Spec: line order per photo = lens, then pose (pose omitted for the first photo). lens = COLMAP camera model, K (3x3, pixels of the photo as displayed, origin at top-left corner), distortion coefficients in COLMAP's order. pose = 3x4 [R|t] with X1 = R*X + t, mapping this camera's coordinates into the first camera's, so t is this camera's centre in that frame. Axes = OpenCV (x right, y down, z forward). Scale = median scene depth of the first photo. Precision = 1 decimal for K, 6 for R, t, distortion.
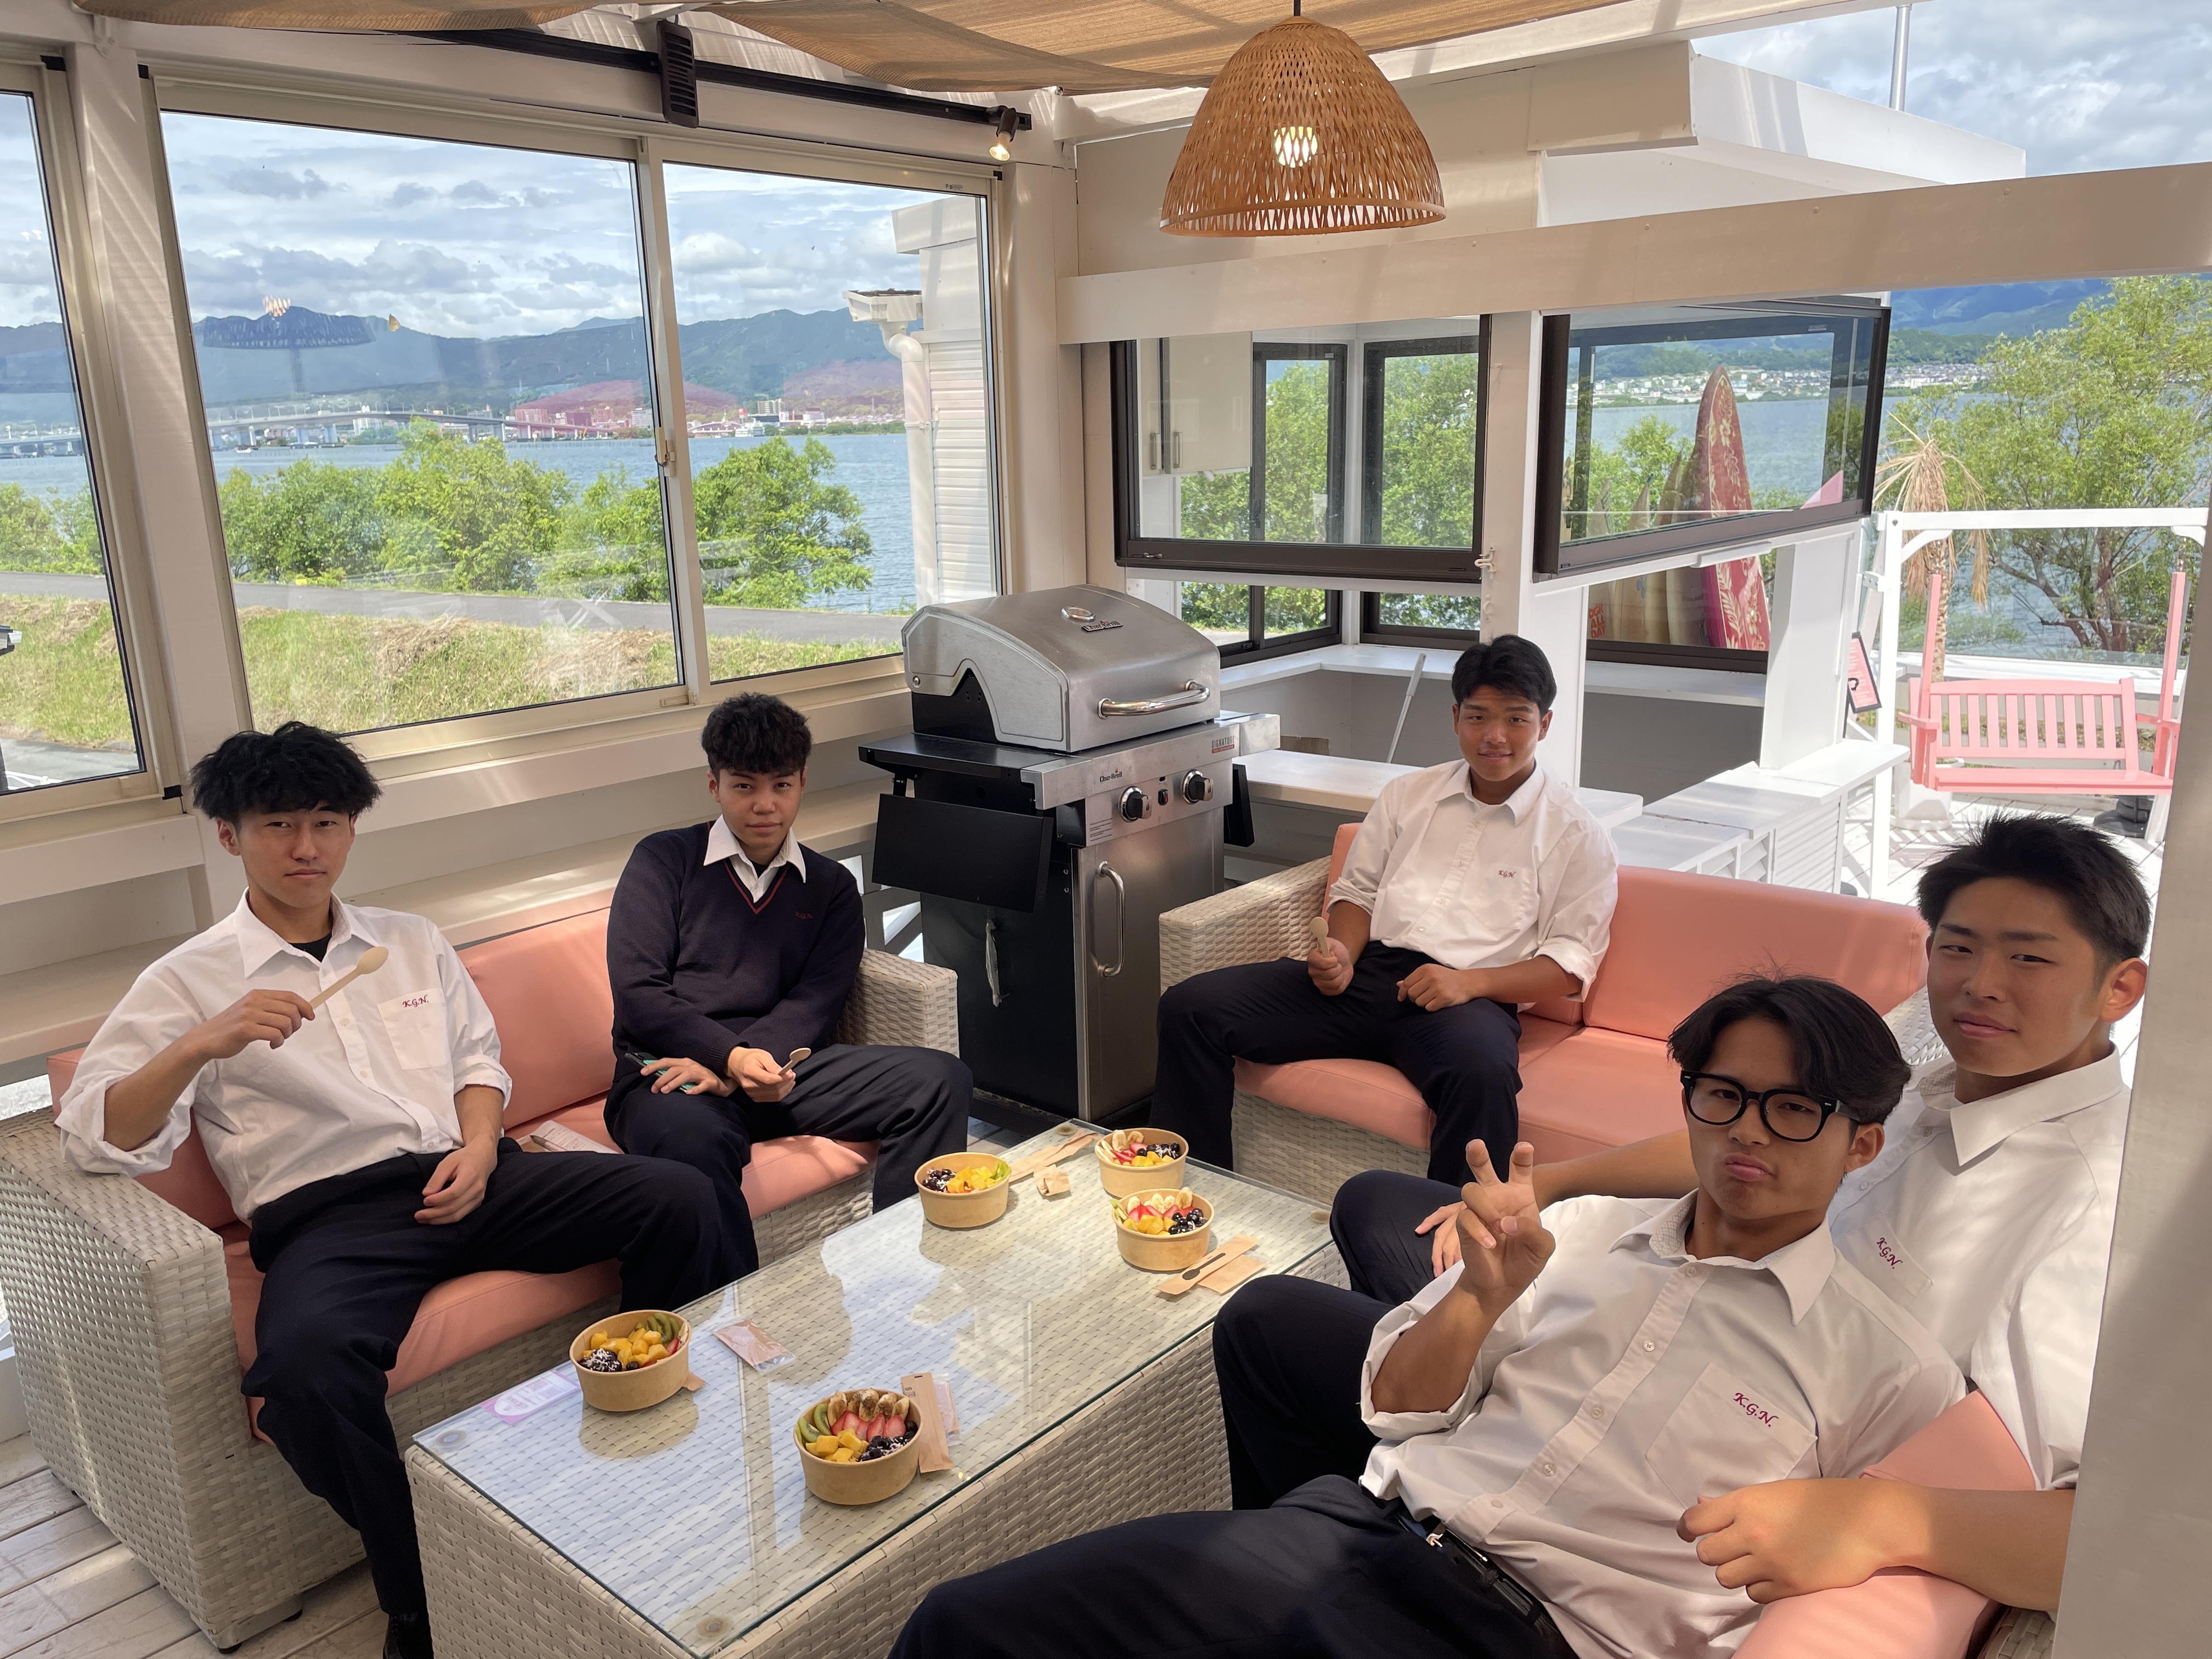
lens RADIAL K [[1685.1, 0, 1106.0], [0, 1685.1, 829.5], [0, 0, 1]] dist [0.007428, -0.001657]
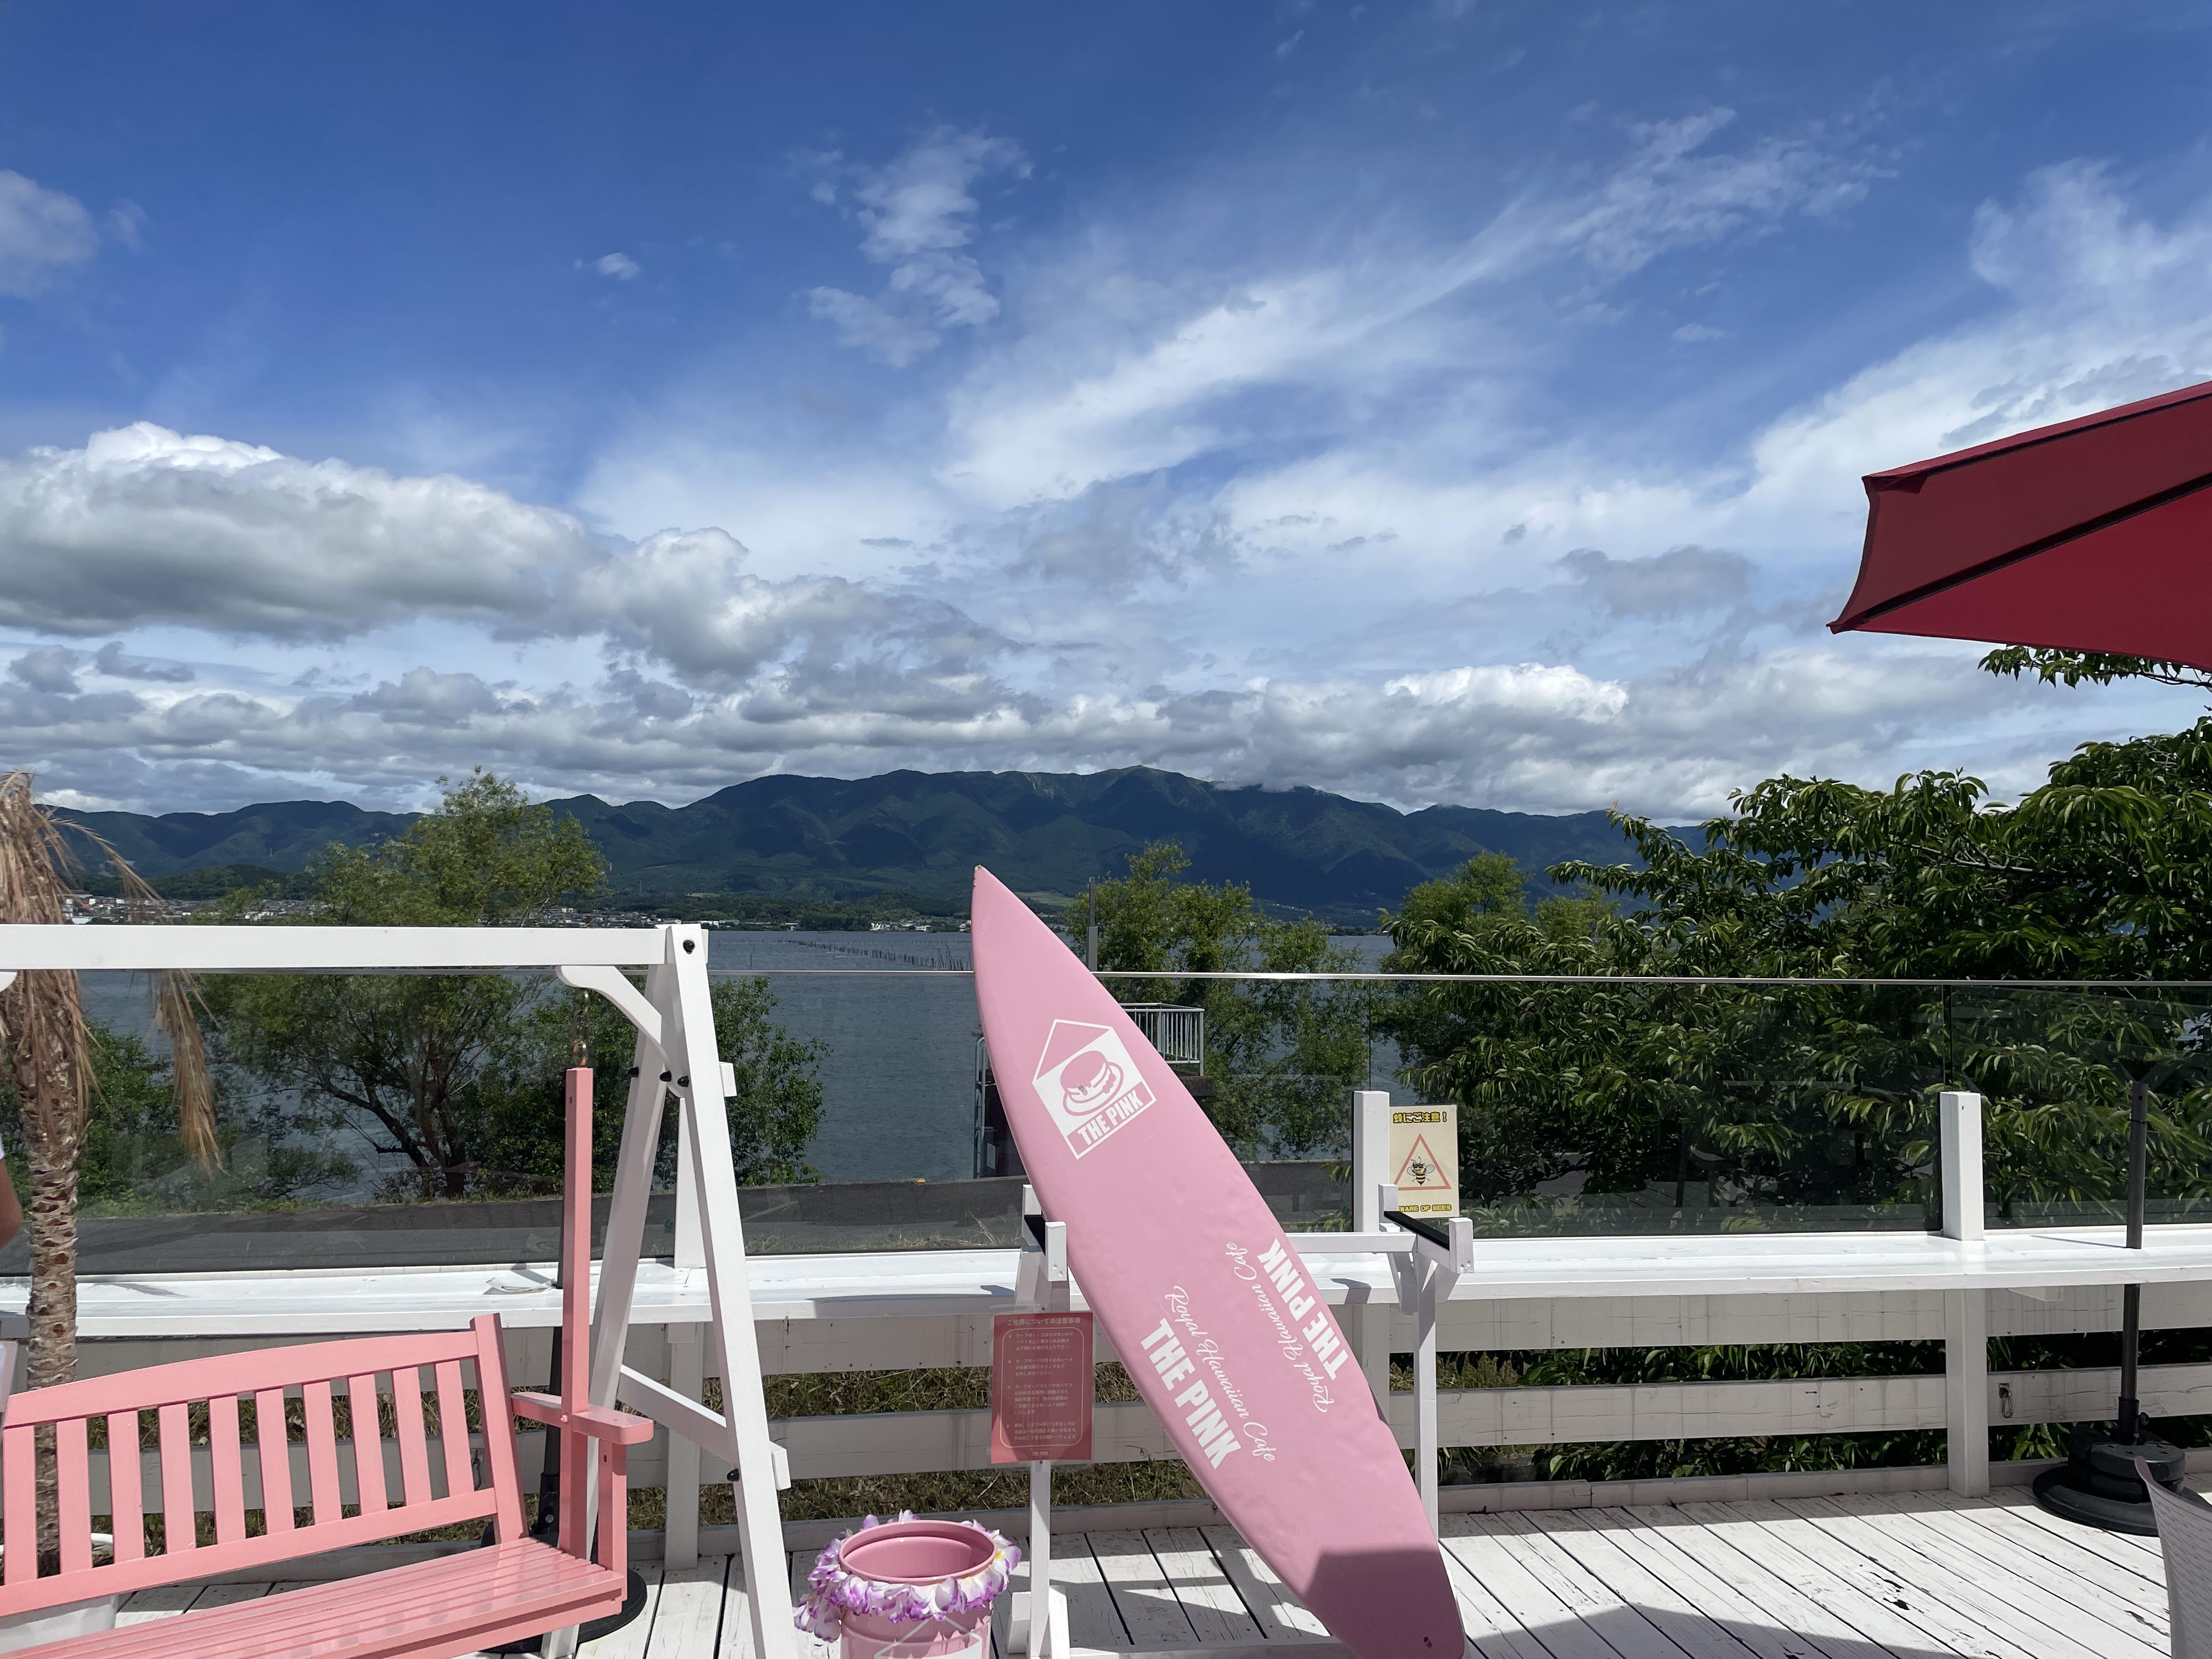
lens RADIAL K [[1685.1, 0, 1106.0], [0, 1685.1, 829.5], [0, 0, 1]] dist [0.007428, -0.001657]
pose [[0.620839, 0.101229, 0.777375, 0.081479], [0.143664, 0.960143, -0.239763, -0.015692], [-0.770662, 0.260535, 0.581551, 0.137437]]
